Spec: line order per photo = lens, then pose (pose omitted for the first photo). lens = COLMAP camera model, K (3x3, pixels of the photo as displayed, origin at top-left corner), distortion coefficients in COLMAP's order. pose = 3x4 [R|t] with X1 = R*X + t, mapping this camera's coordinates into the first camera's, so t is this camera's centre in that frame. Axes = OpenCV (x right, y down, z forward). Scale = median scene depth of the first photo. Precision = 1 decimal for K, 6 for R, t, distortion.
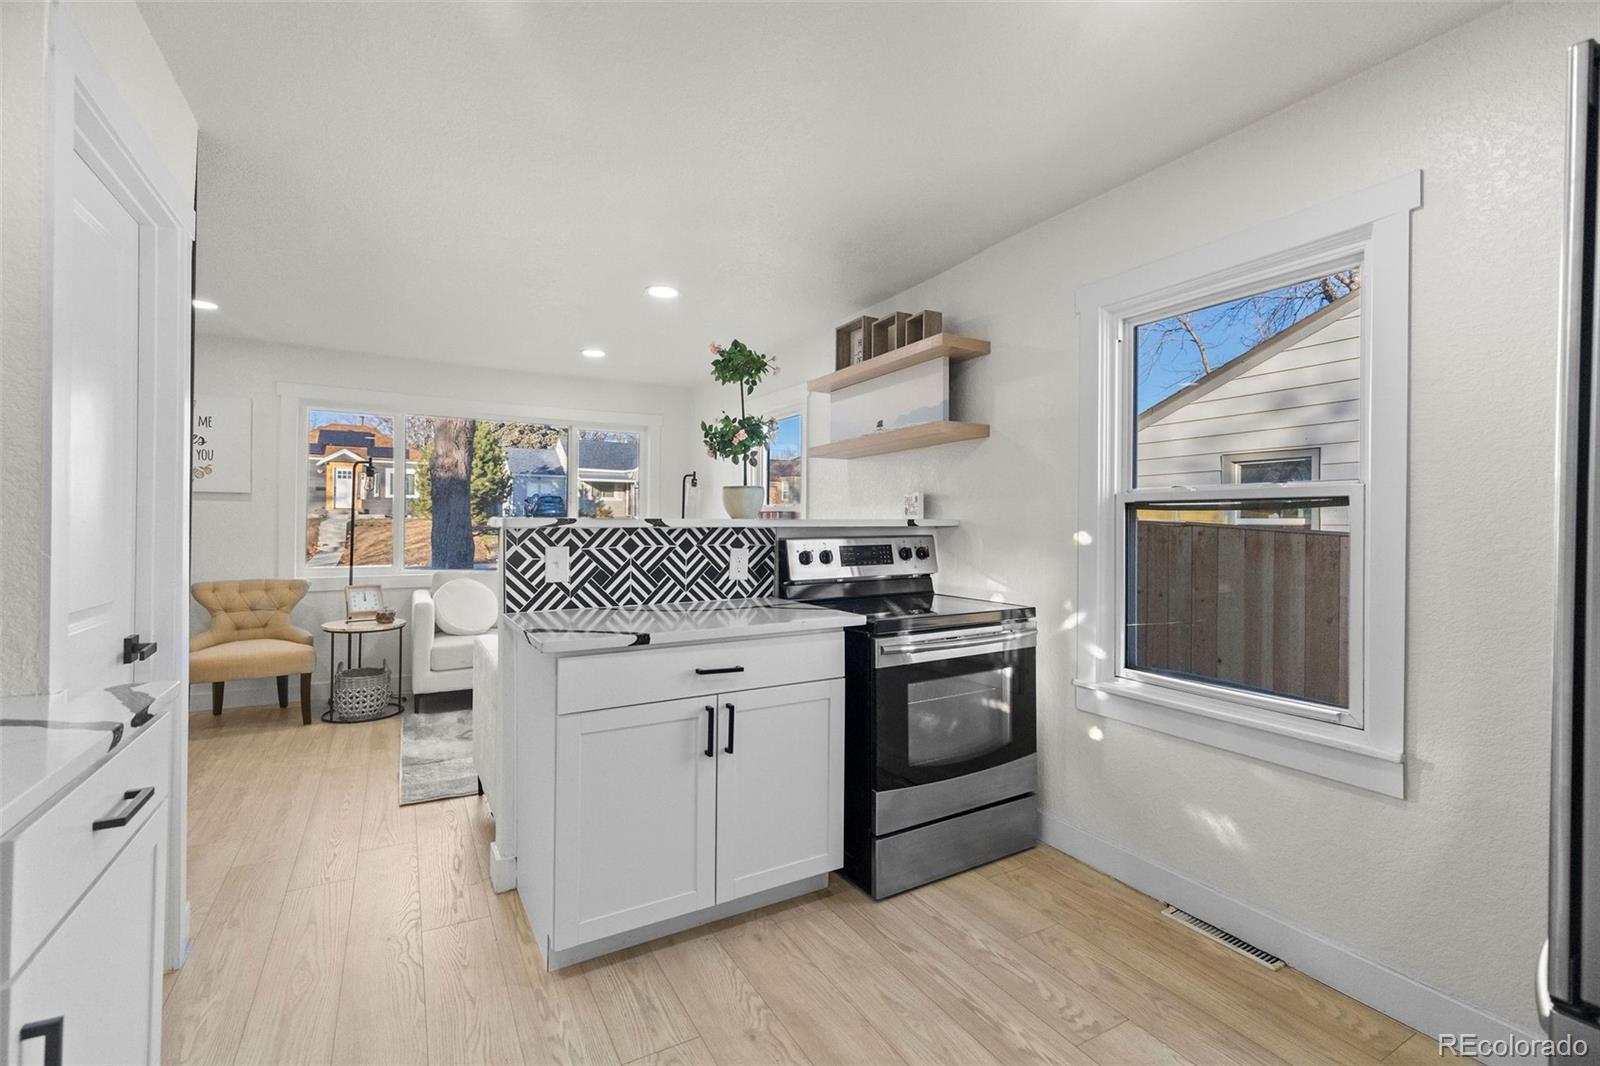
lens RADIAL K [[704.8, 0, 800.0], [0, 704.8, 533.0], [0, 0, 1]] dist [0.001334, 0.000144]
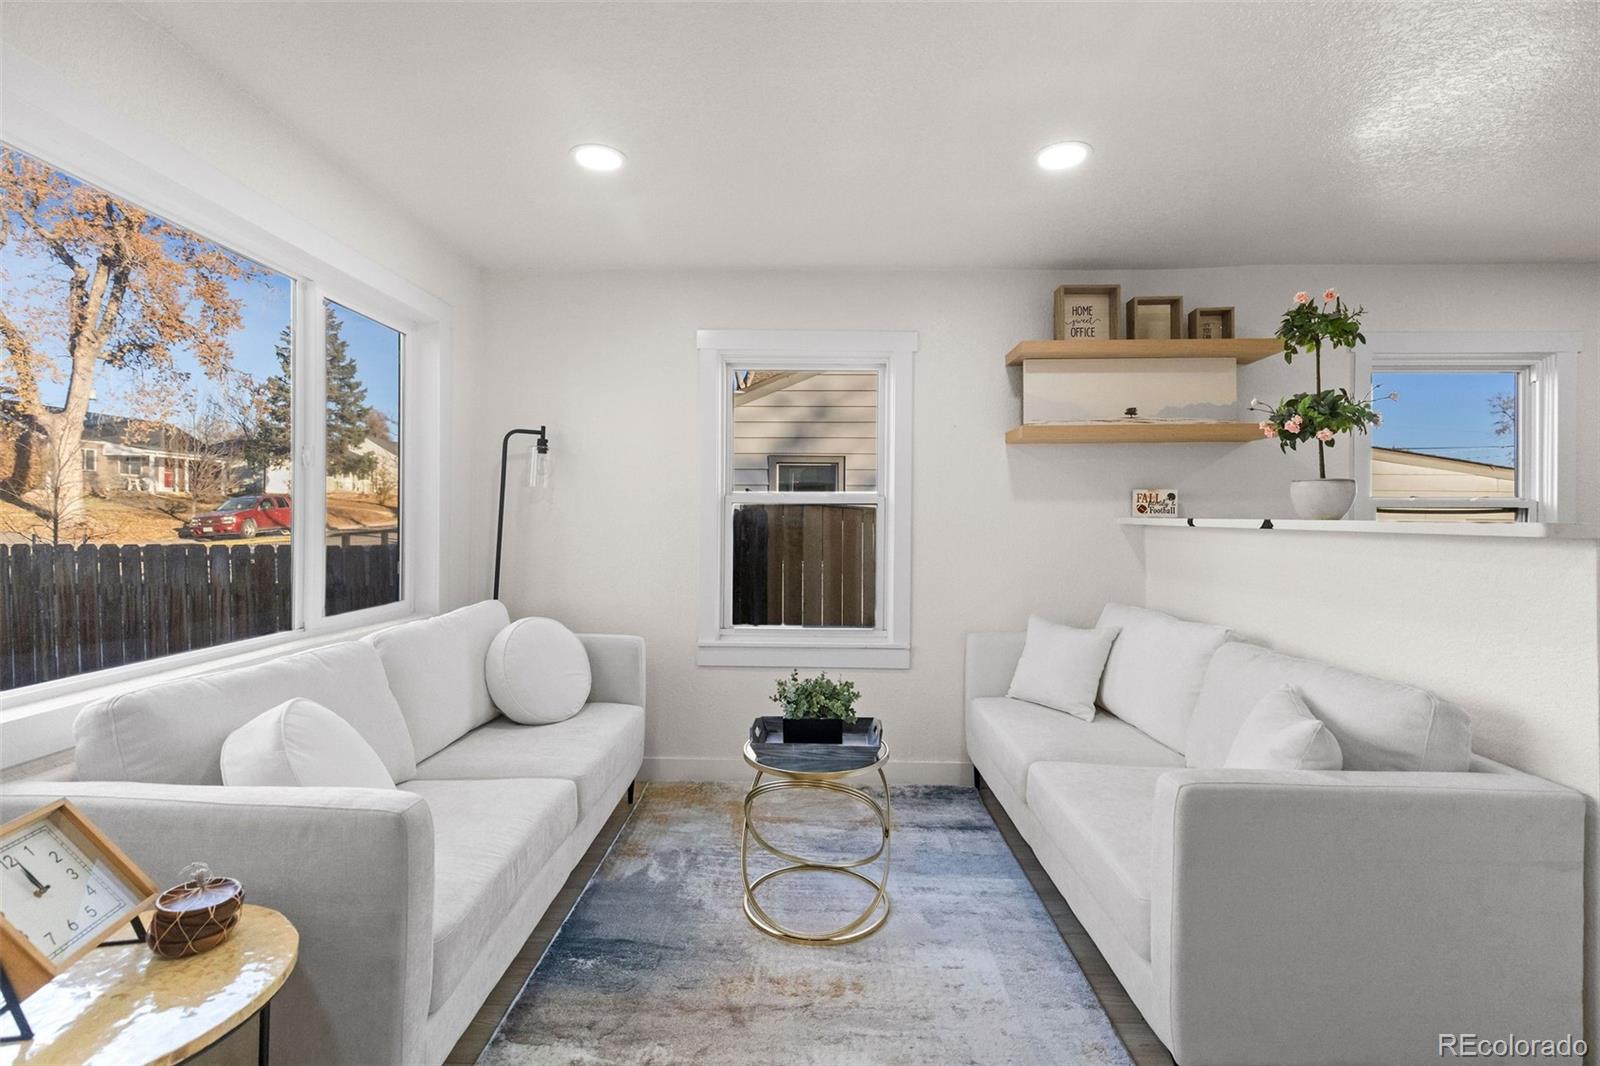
lens RADIAL K [[724.6, 0, 800.8], [0, 724.6, 515.2], [0, 0, 1]] dist [0.003183, 0.000622]
pose [[0.512046, -0.014420, 0.858837, -0.928027], [0.006509, 0.999896, 0.012908, -0.038557], [-0.858933, -0.001019, 0.512087, 0.918670]]
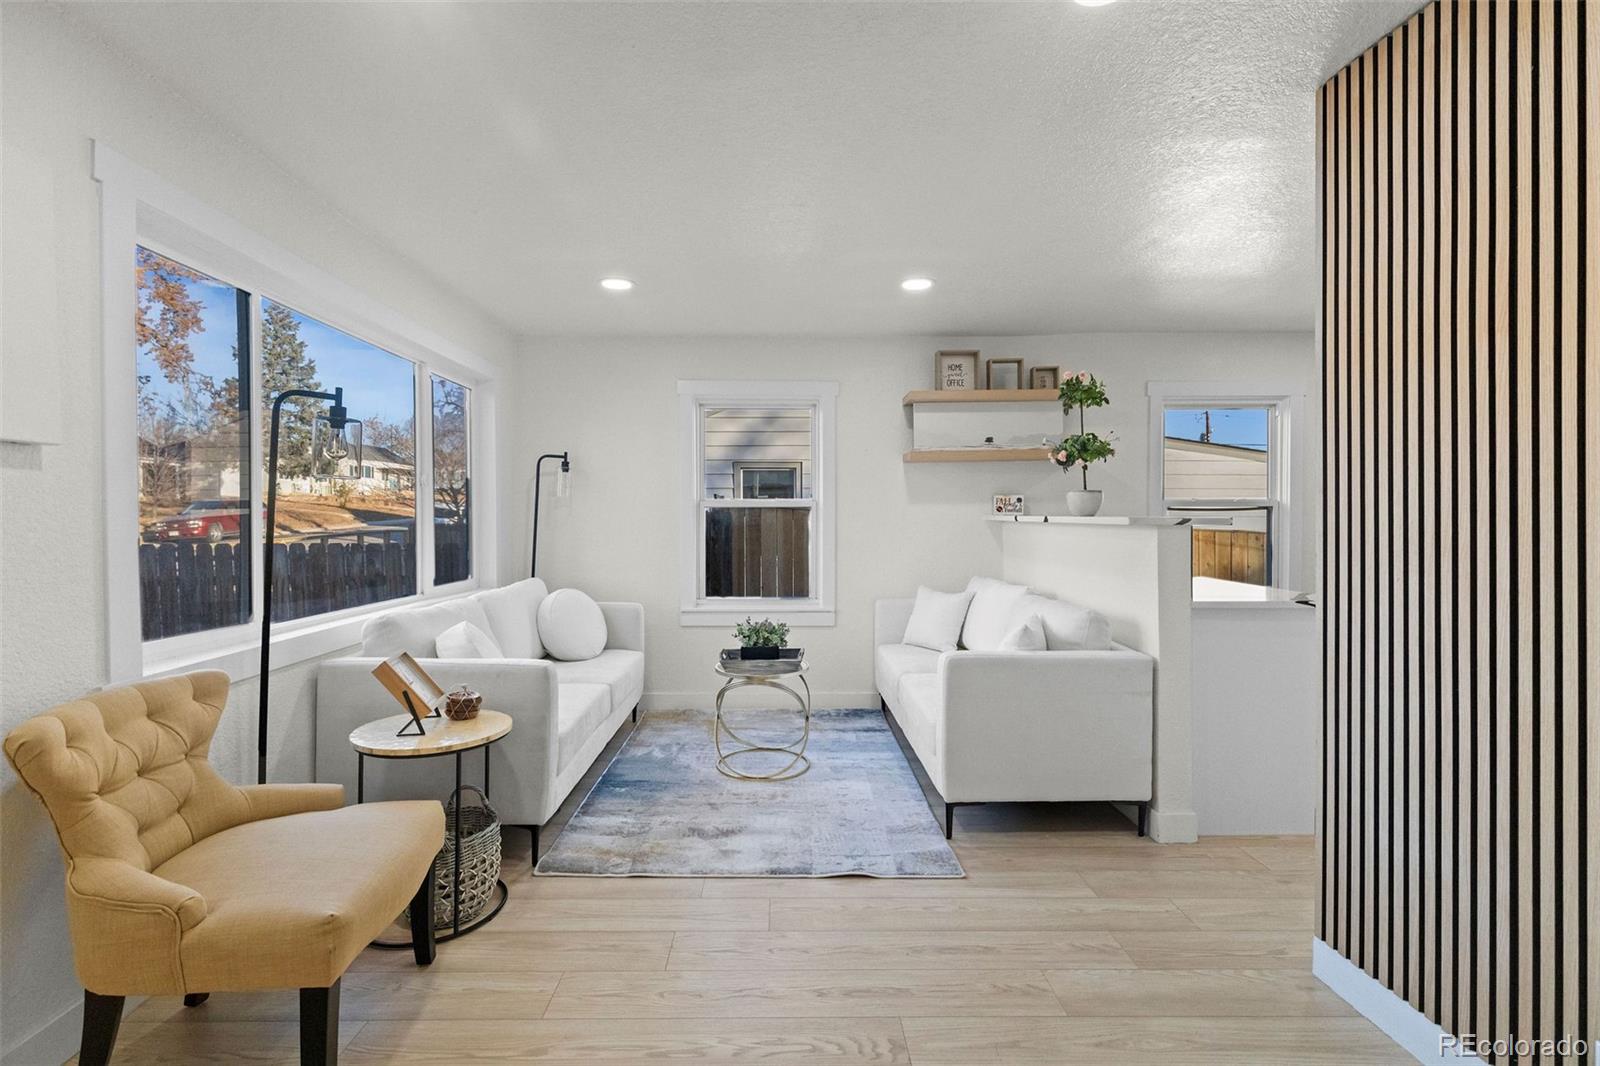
lens RADIAL K [[749.1, 0, 792.9], [0, 749.1, 519.2], [0, 0, 1]] dist [0.000657, 0.000142]
pose [[0.484671, -0.024876, 0.874343, -1.275253], [0.014479, 0.999687, 0.020416, -0.046585], [-0.874577, 0.002765, 0.484879, 0.679938]]
